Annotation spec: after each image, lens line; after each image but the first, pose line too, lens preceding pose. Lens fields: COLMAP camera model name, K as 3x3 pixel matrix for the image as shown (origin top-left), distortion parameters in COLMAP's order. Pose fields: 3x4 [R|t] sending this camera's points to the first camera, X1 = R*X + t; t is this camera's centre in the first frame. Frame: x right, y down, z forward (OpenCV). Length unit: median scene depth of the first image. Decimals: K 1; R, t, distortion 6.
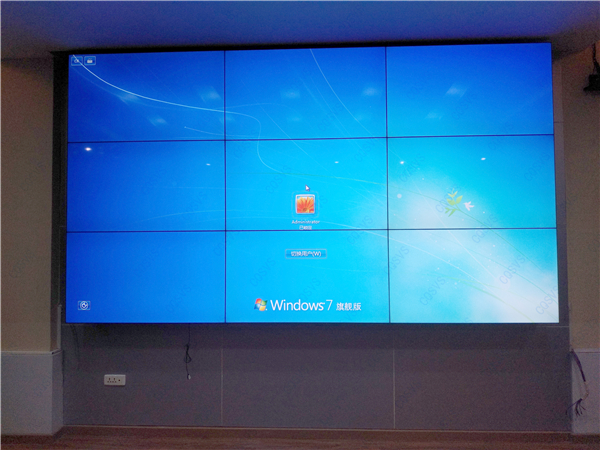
lens RADIAL K [[431.1, 0, 299.7], [0, 431.1, 226.6], [0, 0, 1]] dist [-0.001165, -0.009498]
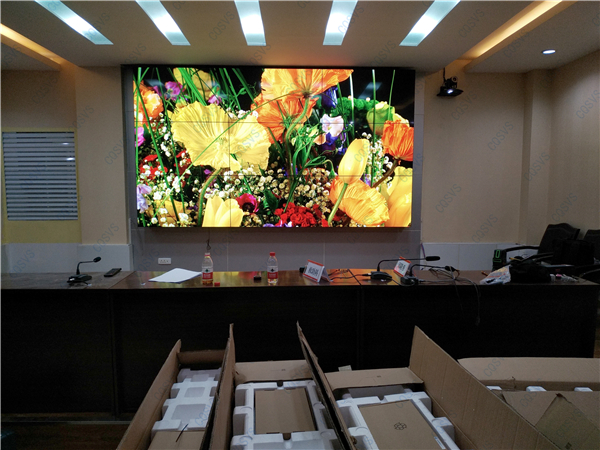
lens RADIAL K [[431.1, 0, 299.7], [0, 431.1, 226.6], [0, 0, 1]] dist [-0.001165, -0.009498]
pose [[0.997686, 0.004006, 0.067869, -0.005706], [-0.013173, 0.990735, 0.135167, -0.024759], [-0.066698, -0.135748, 0.988496, -0.777301]]
